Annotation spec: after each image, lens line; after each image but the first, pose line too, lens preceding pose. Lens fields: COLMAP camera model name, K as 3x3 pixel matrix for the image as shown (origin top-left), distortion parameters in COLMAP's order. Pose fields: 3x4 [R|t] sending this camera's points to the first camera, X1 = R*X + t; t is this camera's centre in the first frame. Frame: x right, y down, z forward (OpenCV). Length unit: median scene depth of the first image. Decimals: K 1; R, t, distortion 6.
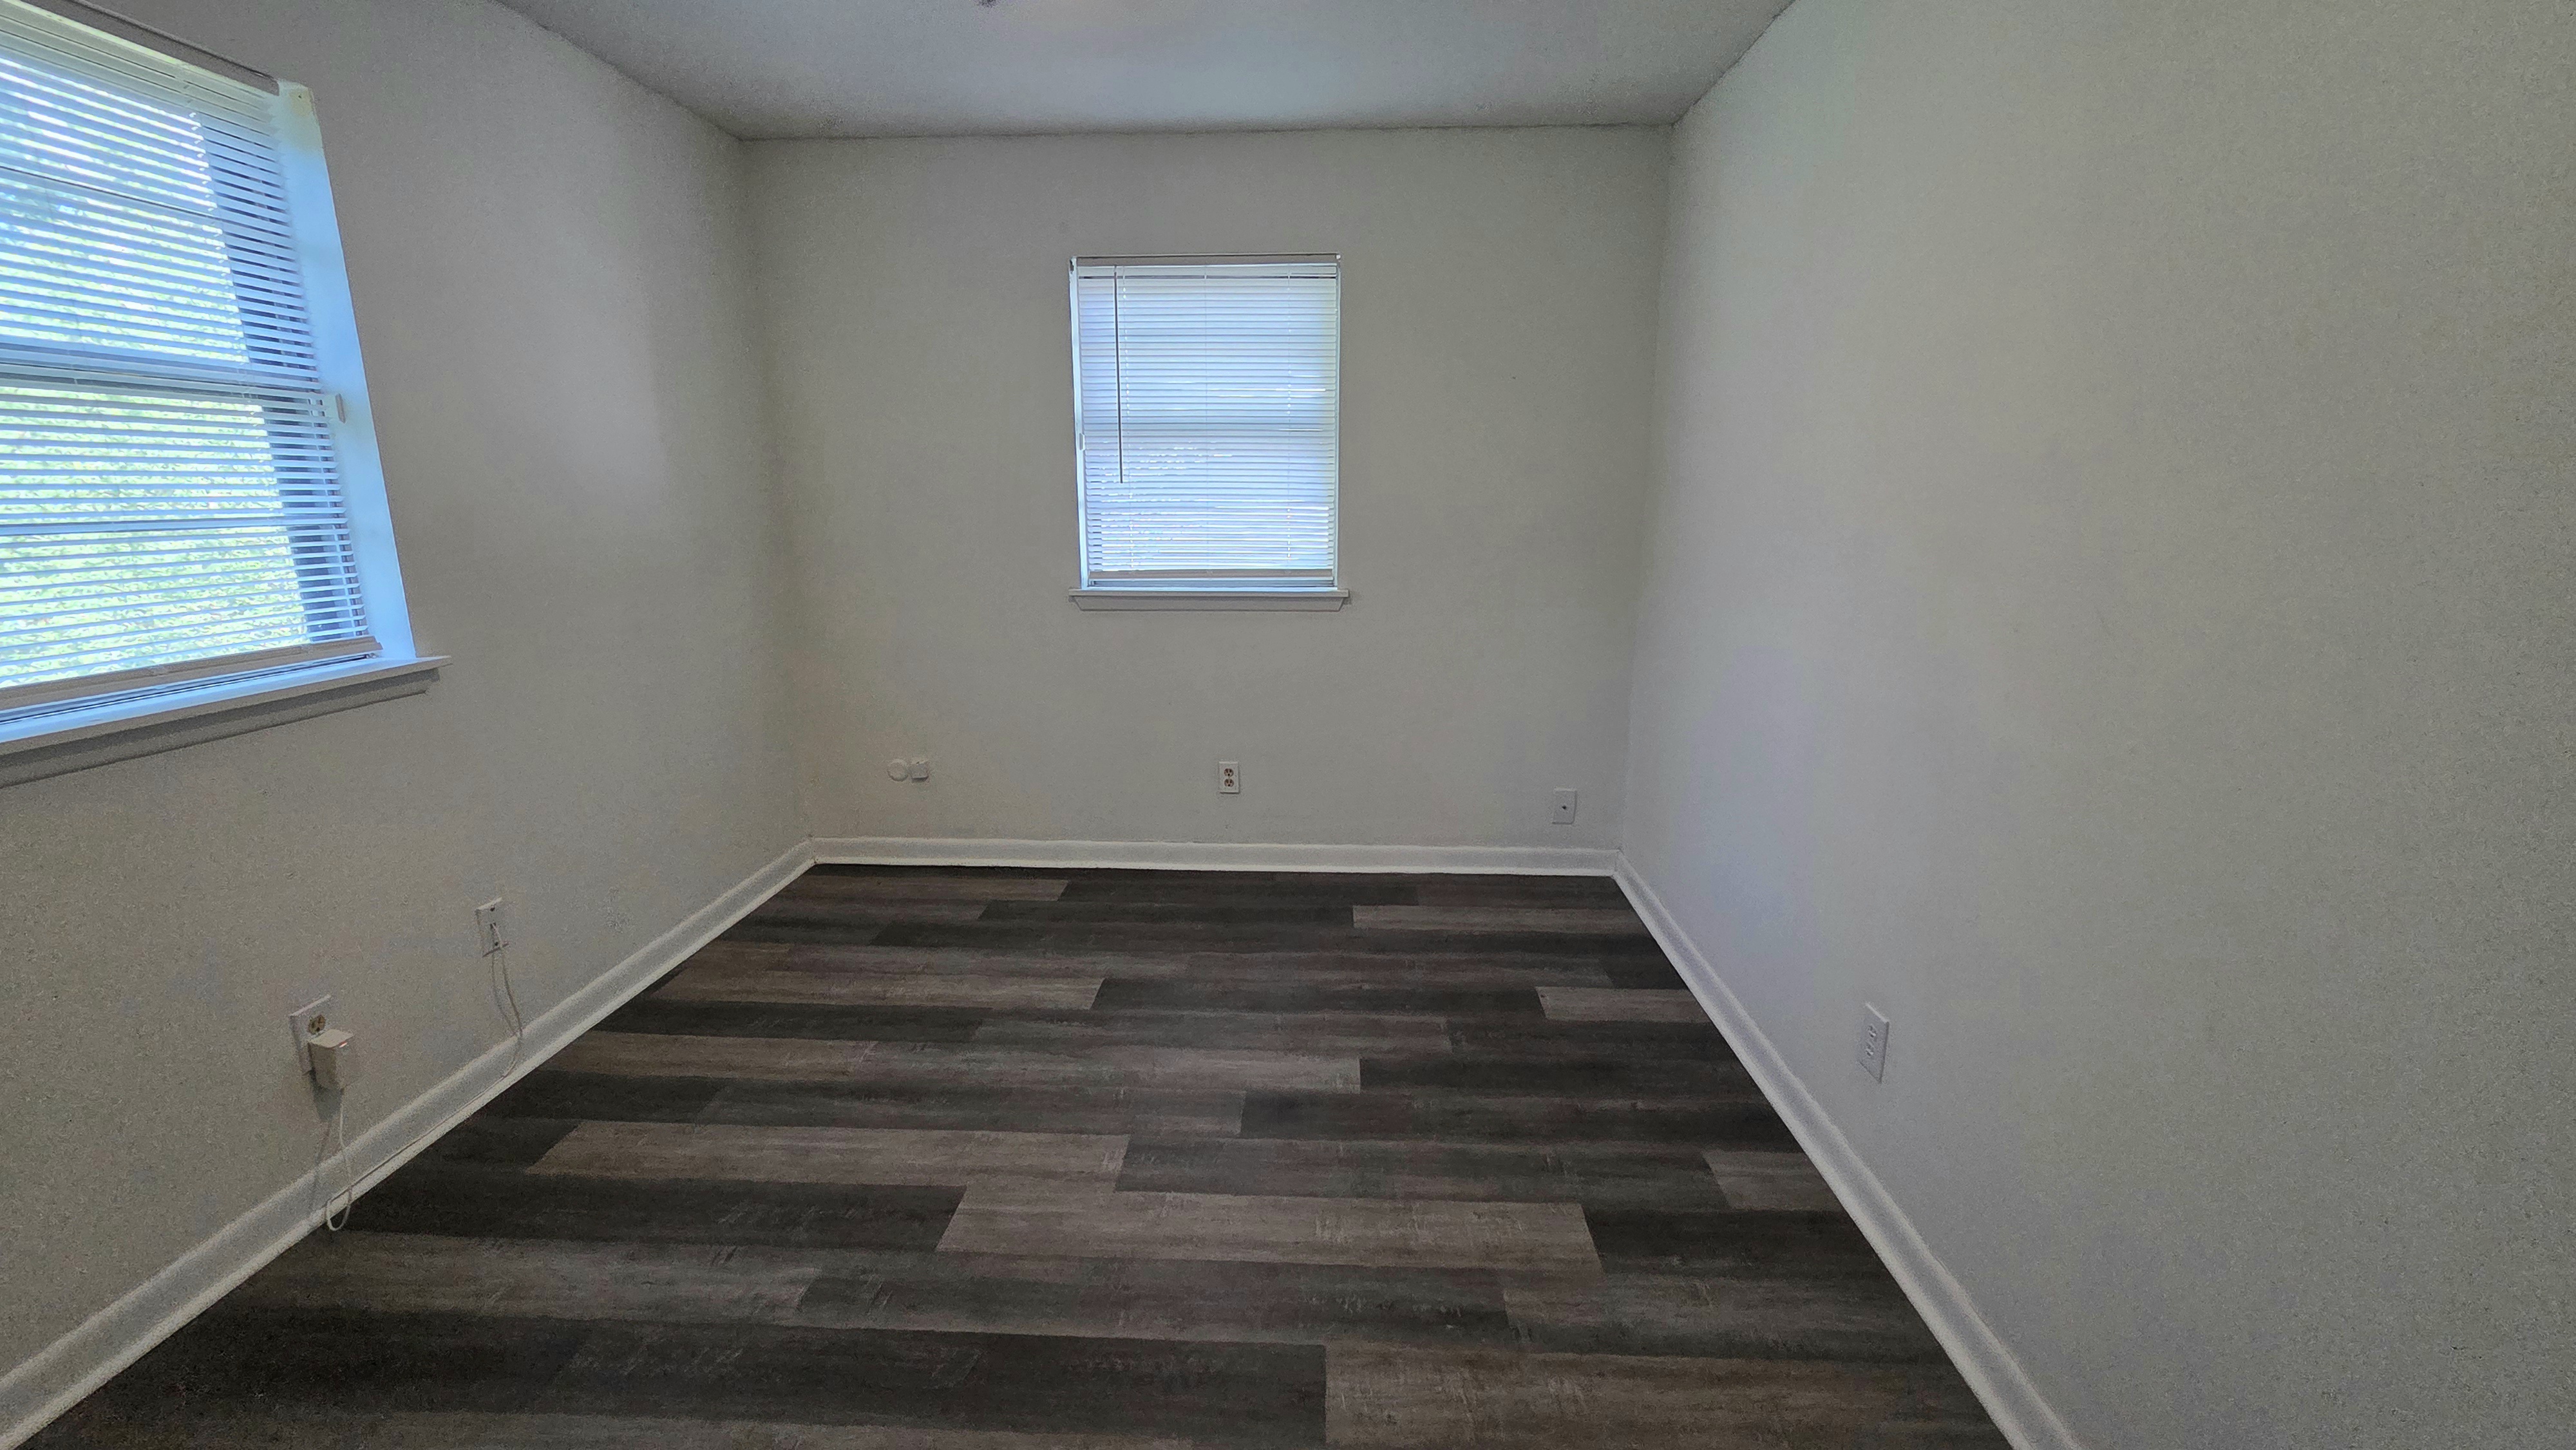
lens RADIAL K [[1042.9, 0, 1288.0], [0, 1042.9, 725.0], [0, 0, 1]] dist [-0.013972, 0.000007]
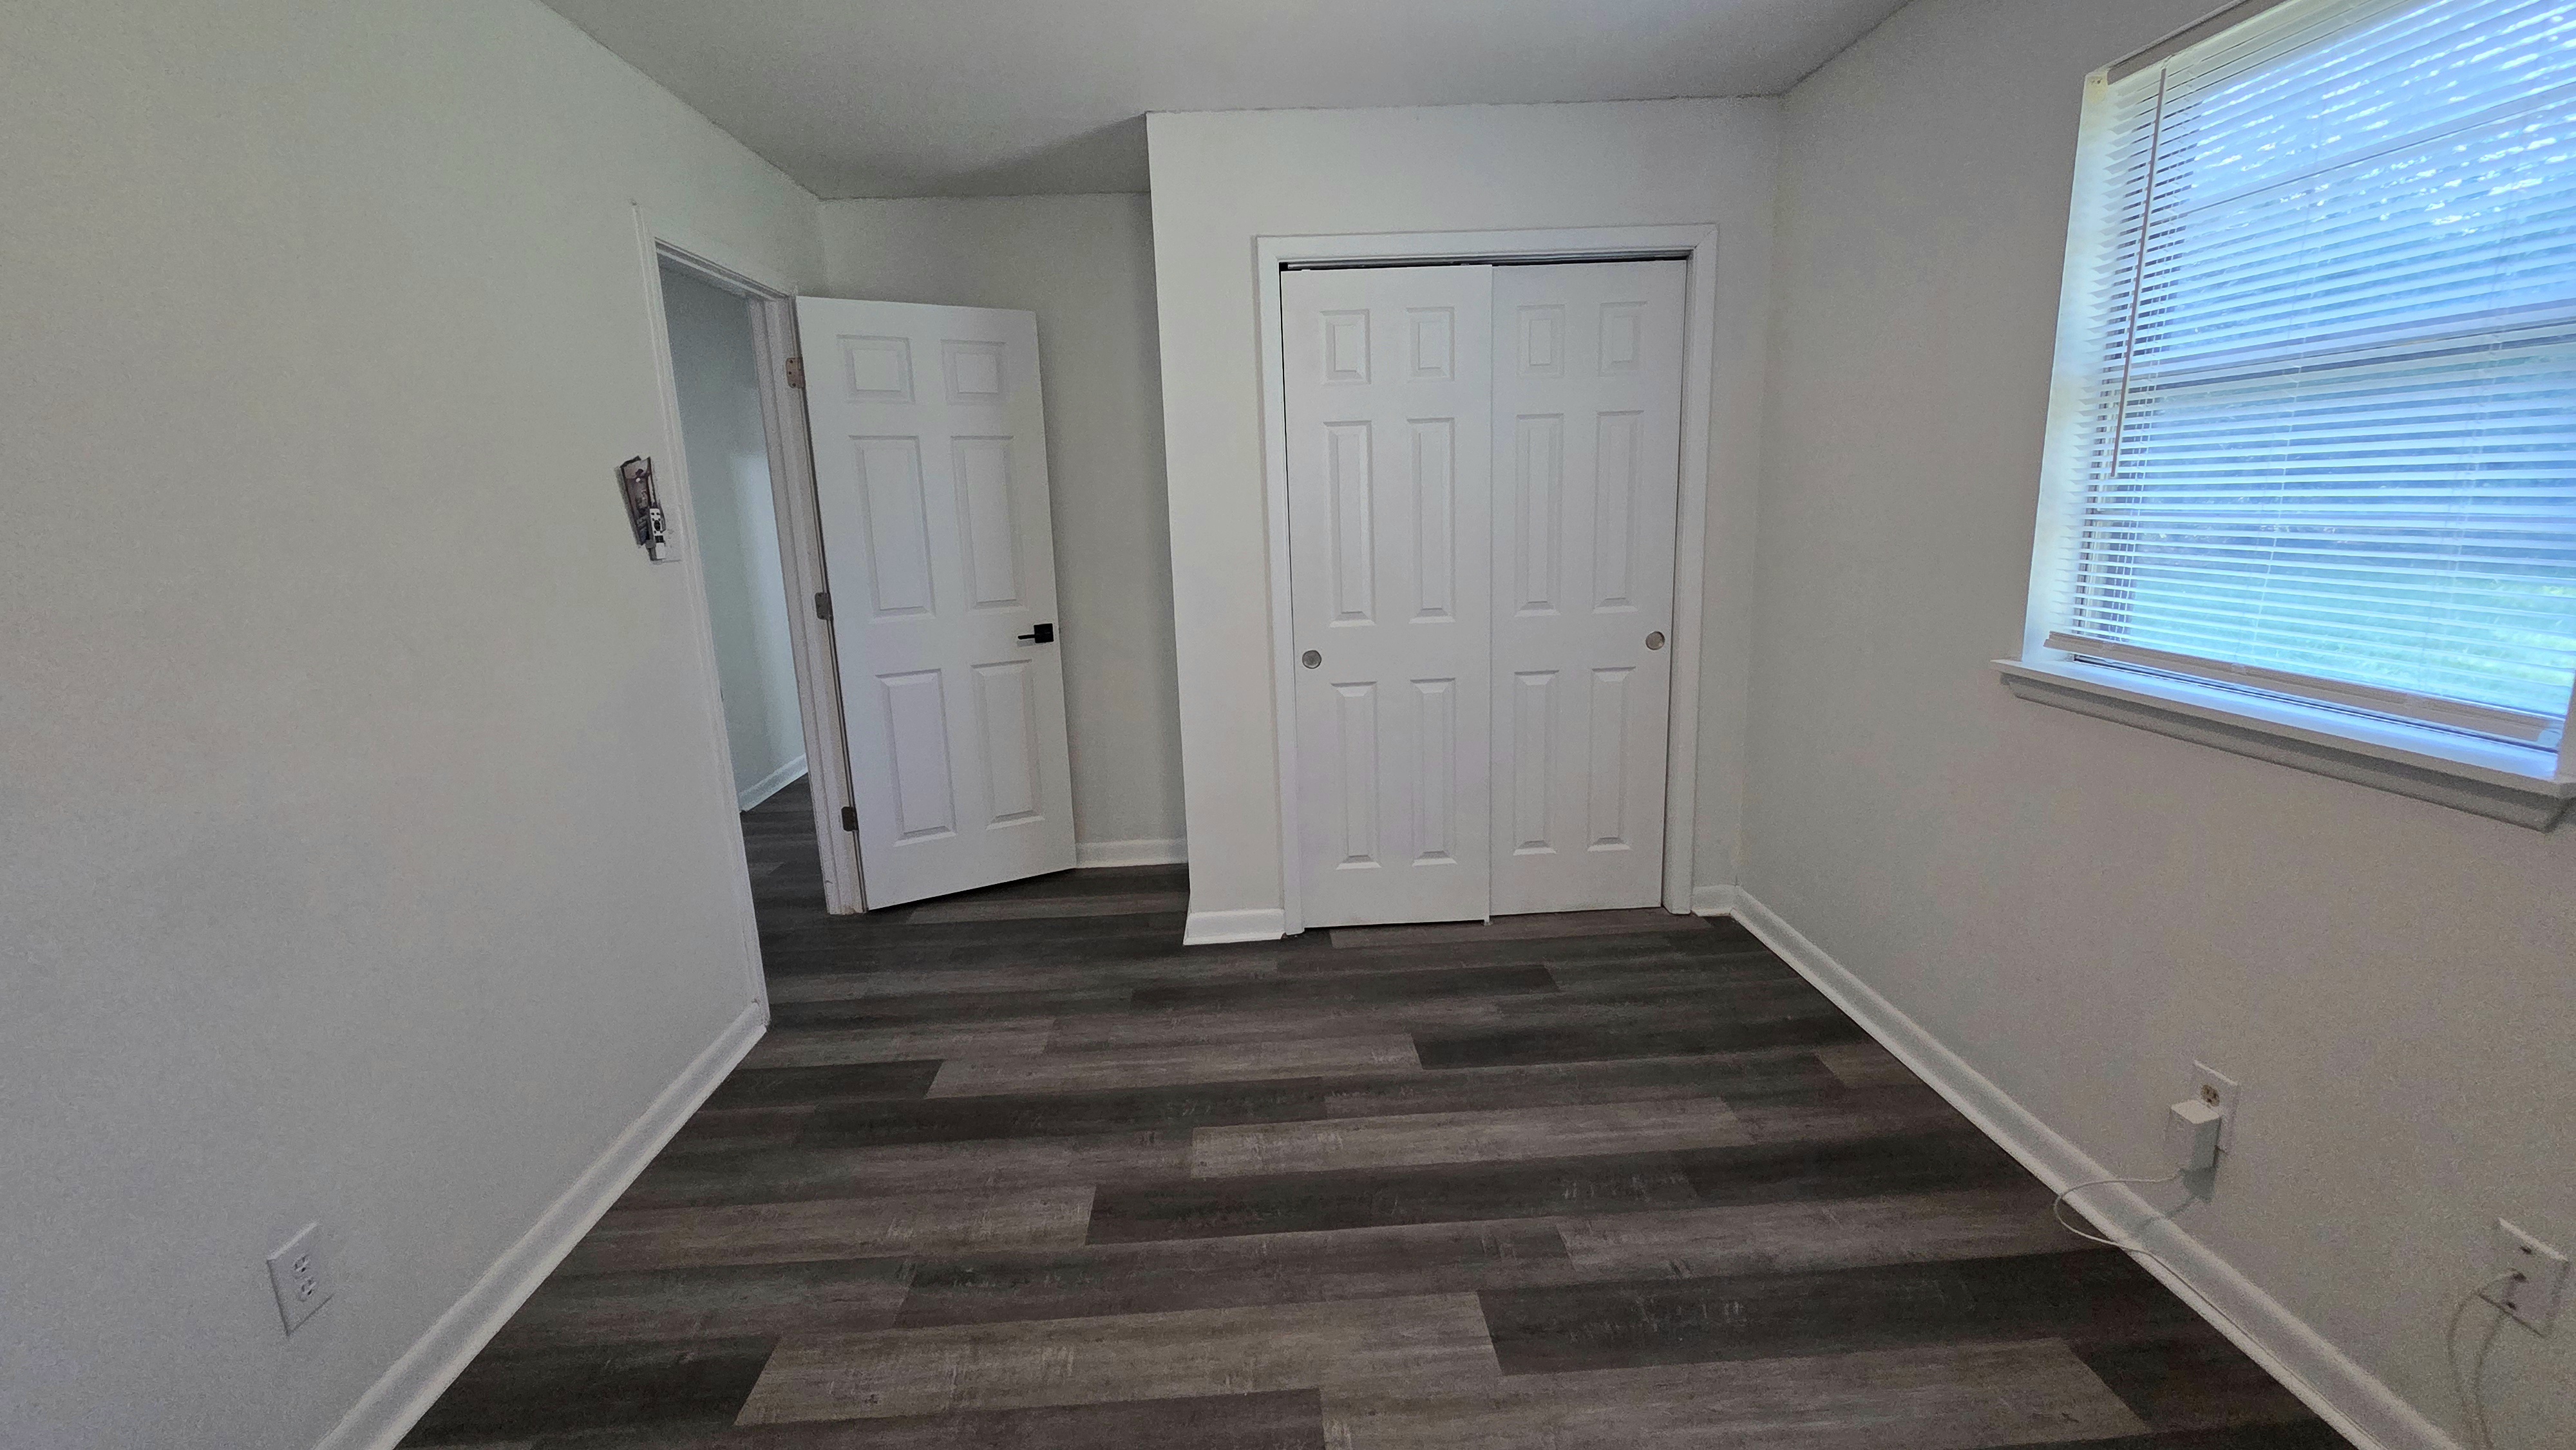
lens RADIAL K [[1053.1, 0, 1285.5], [0, 1053.1, 713.3], [0, 0, 1]] dist [-0.000359, 0.000017]
pose [[-0.996360, 0.044809, -0.072519, -0.118428], [0.010691, 0.909671, 0.415192, -0.401424], [0.084572, 0.412906, -0.906839, 1.689367]]
